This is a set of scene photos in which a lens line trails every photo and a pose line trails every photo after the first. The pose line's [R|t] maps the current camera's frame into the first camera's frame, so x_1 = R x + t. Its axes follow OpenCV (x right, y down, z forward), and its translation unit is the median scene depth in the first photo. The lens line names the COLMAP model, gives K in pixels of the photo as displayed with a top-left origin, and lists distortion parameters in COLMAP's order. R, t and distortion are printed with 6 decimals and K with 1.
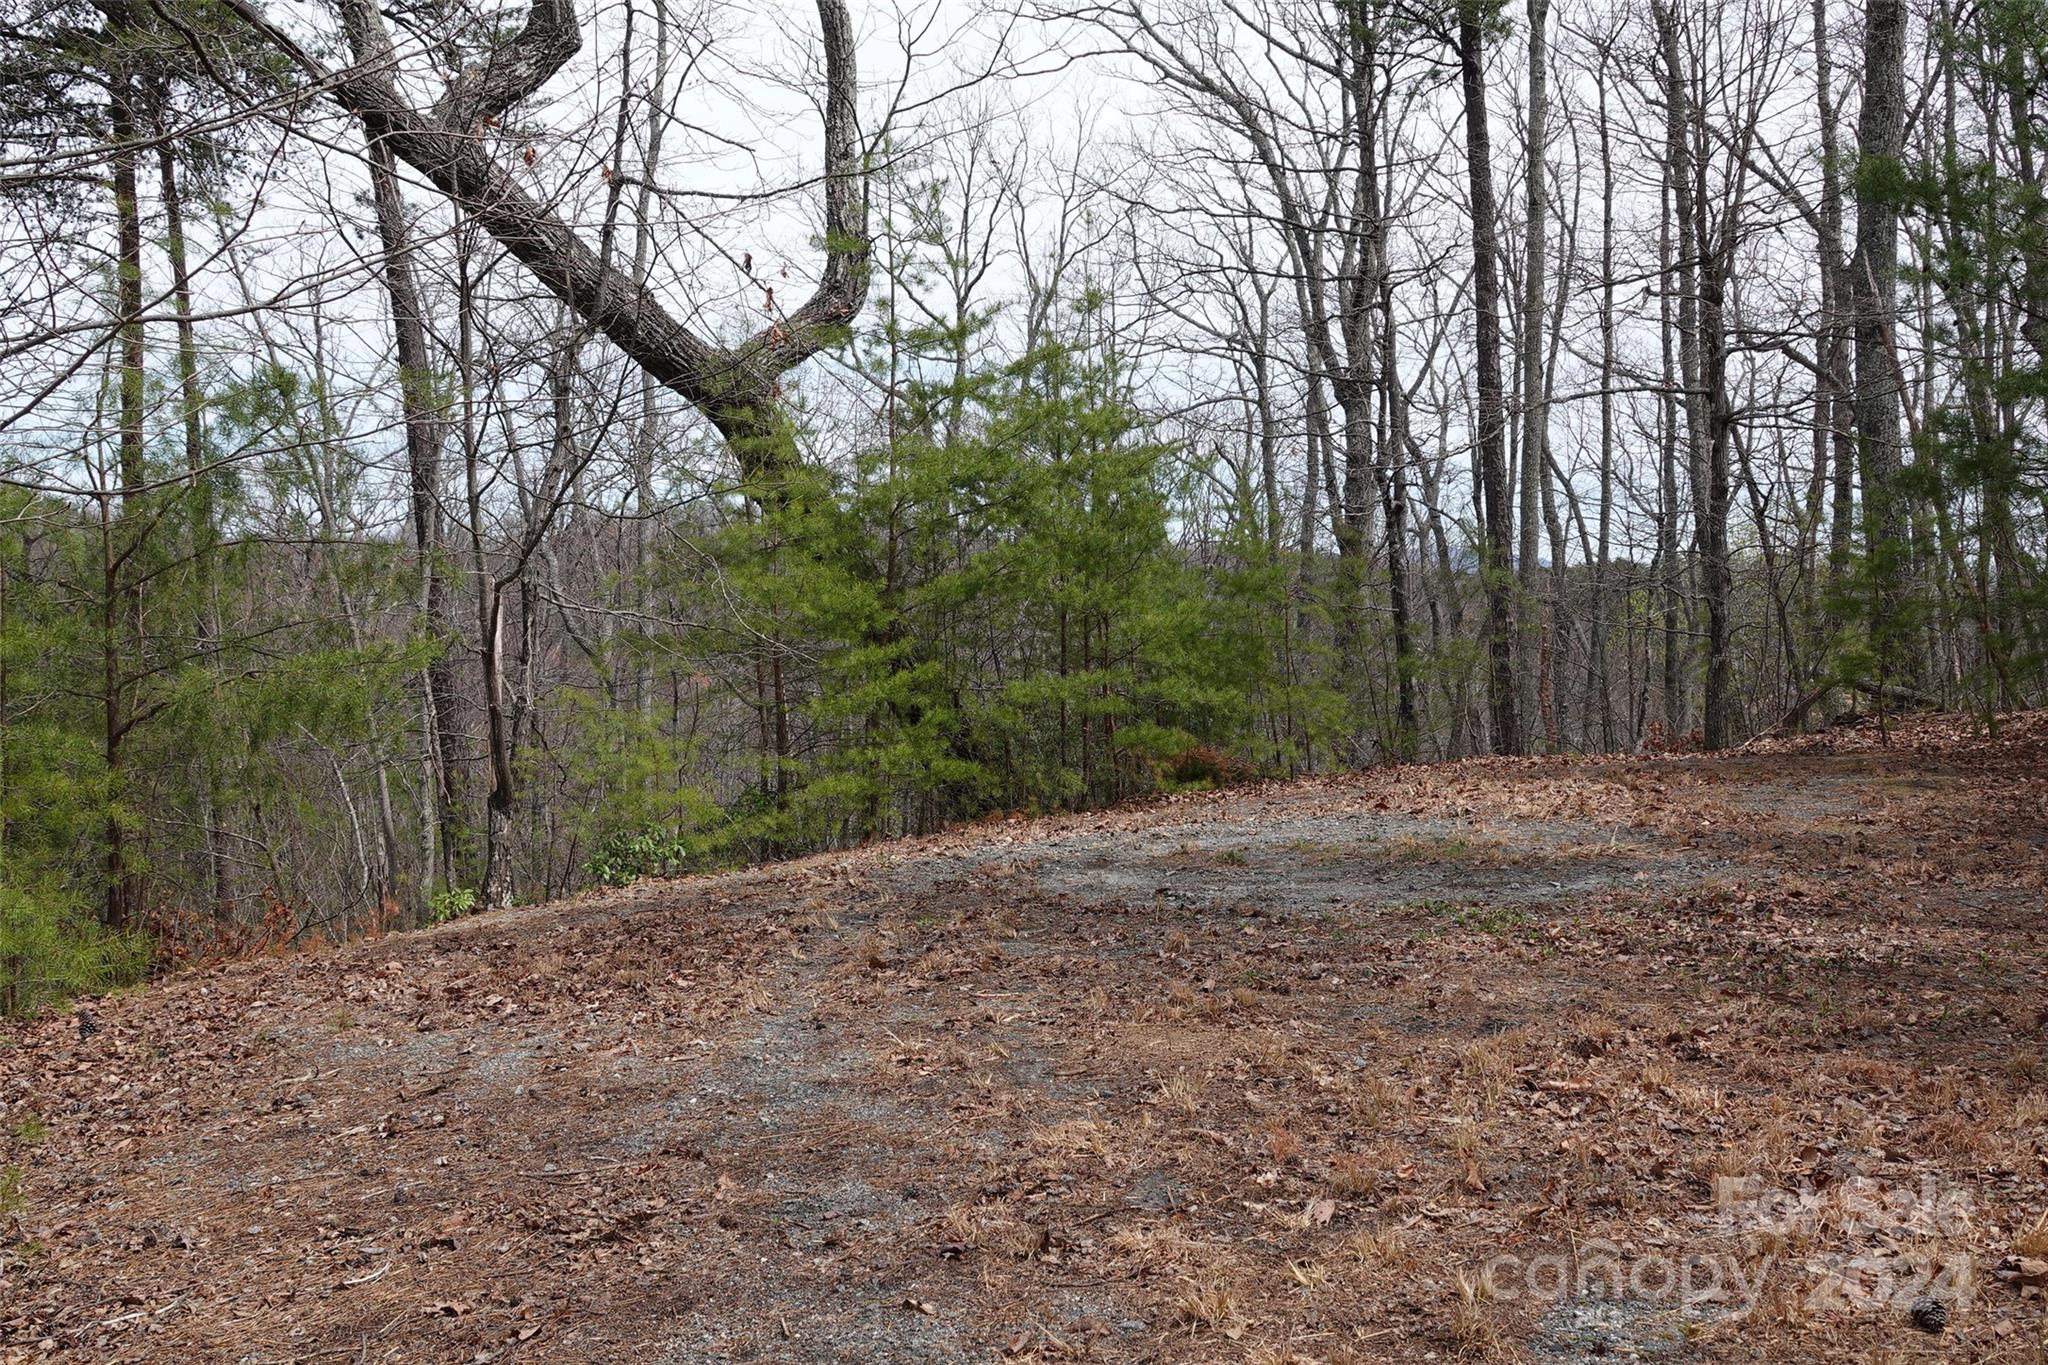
lens RADIAL K [[2079.0, 0, 1024.0], [0, 2079.0, 682.5], [0, 0, 1]] dist [0.007400, -0.016177]
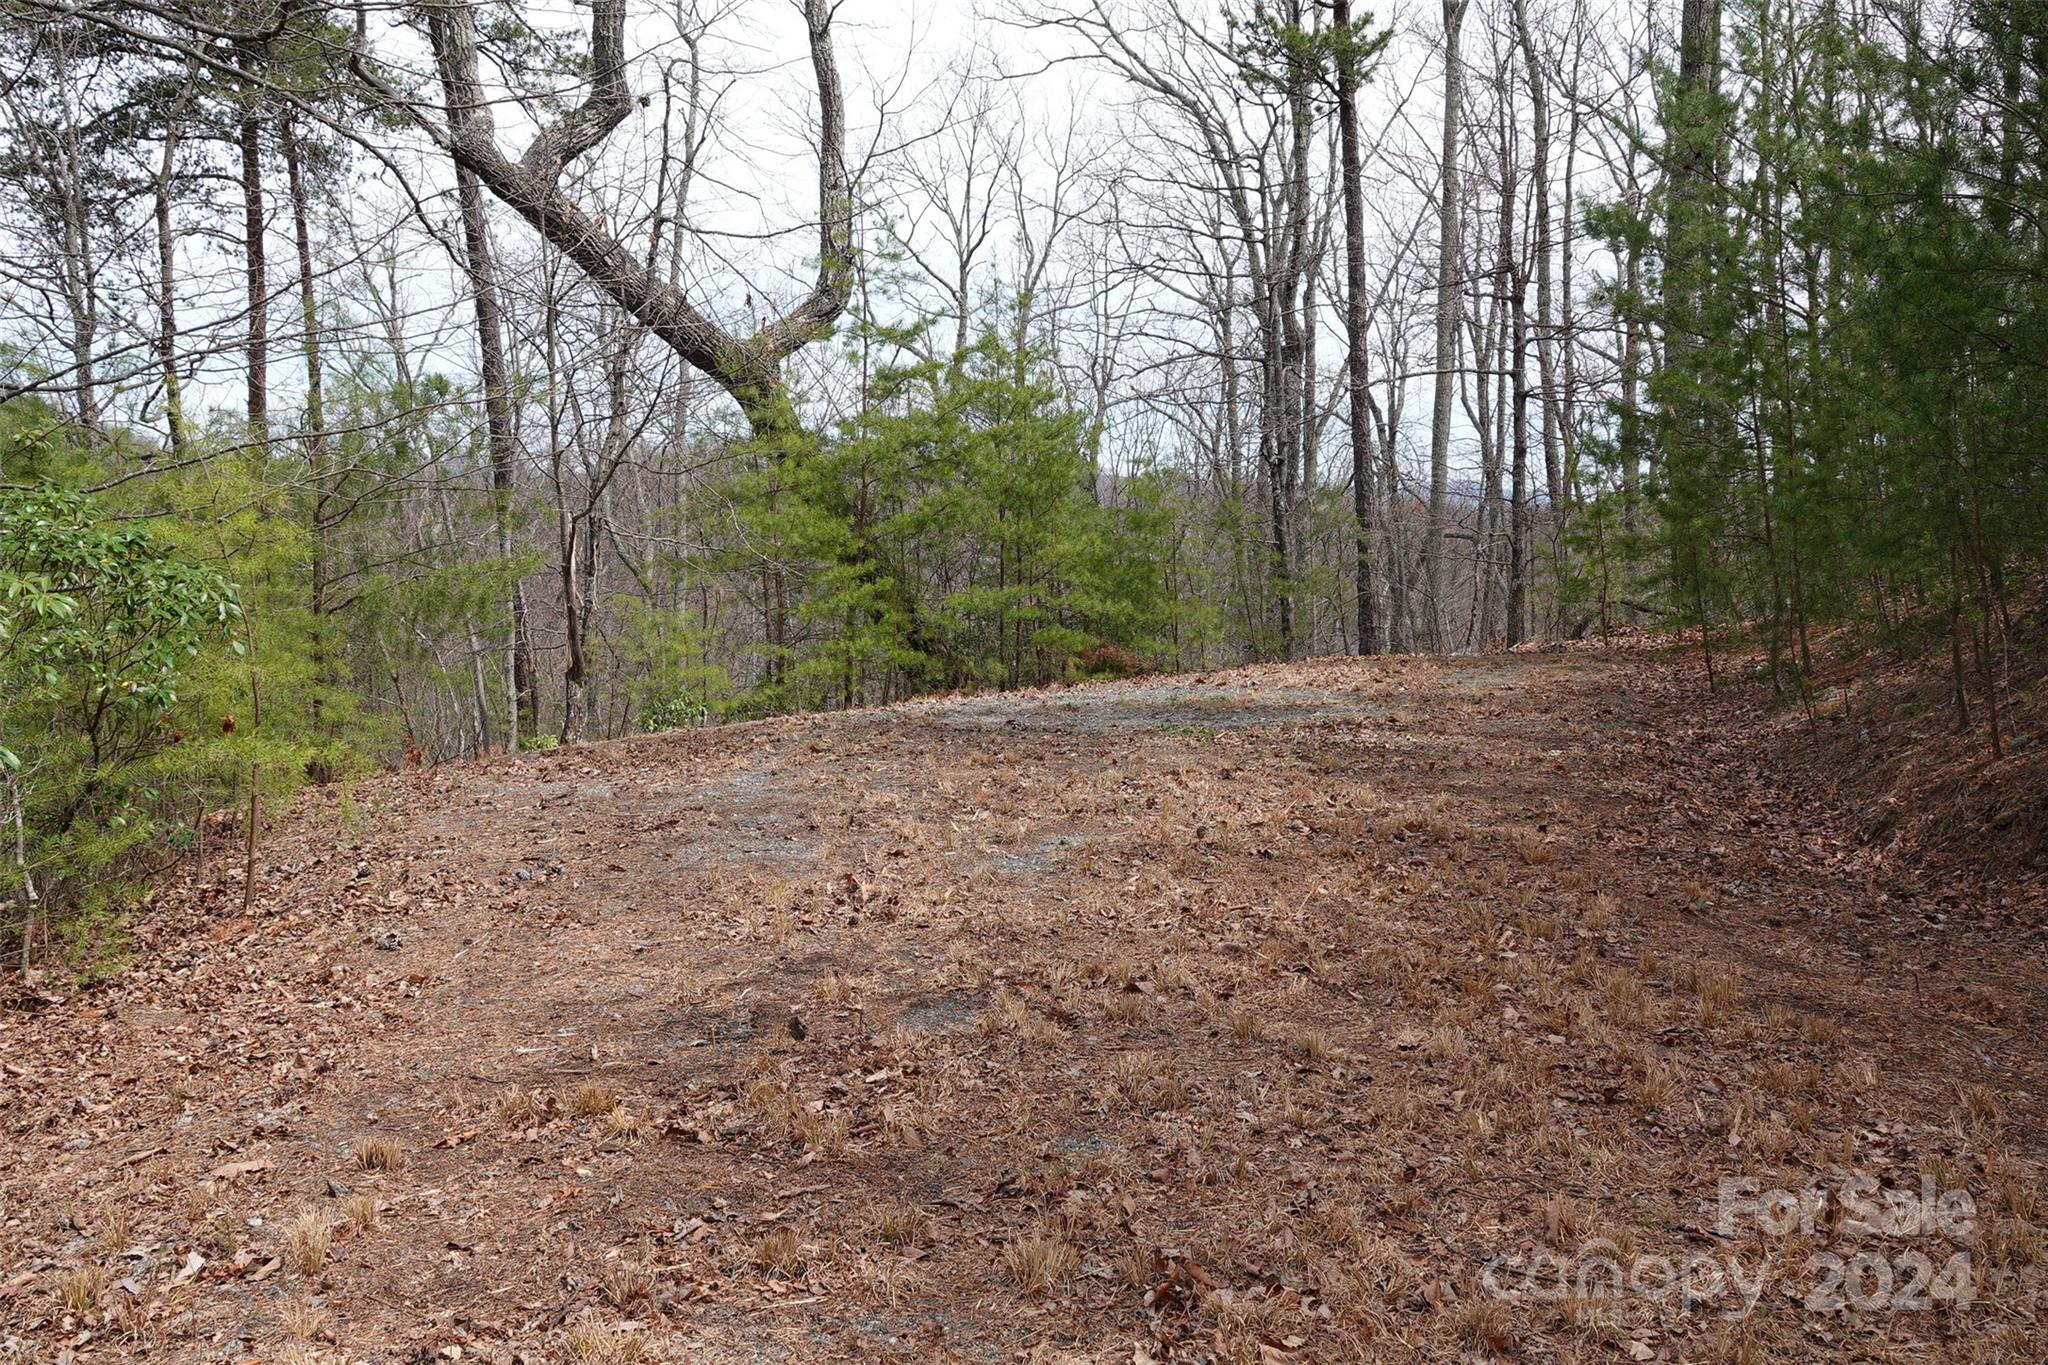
lens RADIAL K [[1924.1, 0, 1024.0], [0, 1924.1, 682.5], [0, 0, 1]] dist [-0.007585, 0.001102]
pose [[0.999956, 0.008180, -0.004618, 0.044404], [-0.007993, 0.999208, 0.038968, 0.008041], [0.004933, -0.038930, 0.999230, -0.230895]]
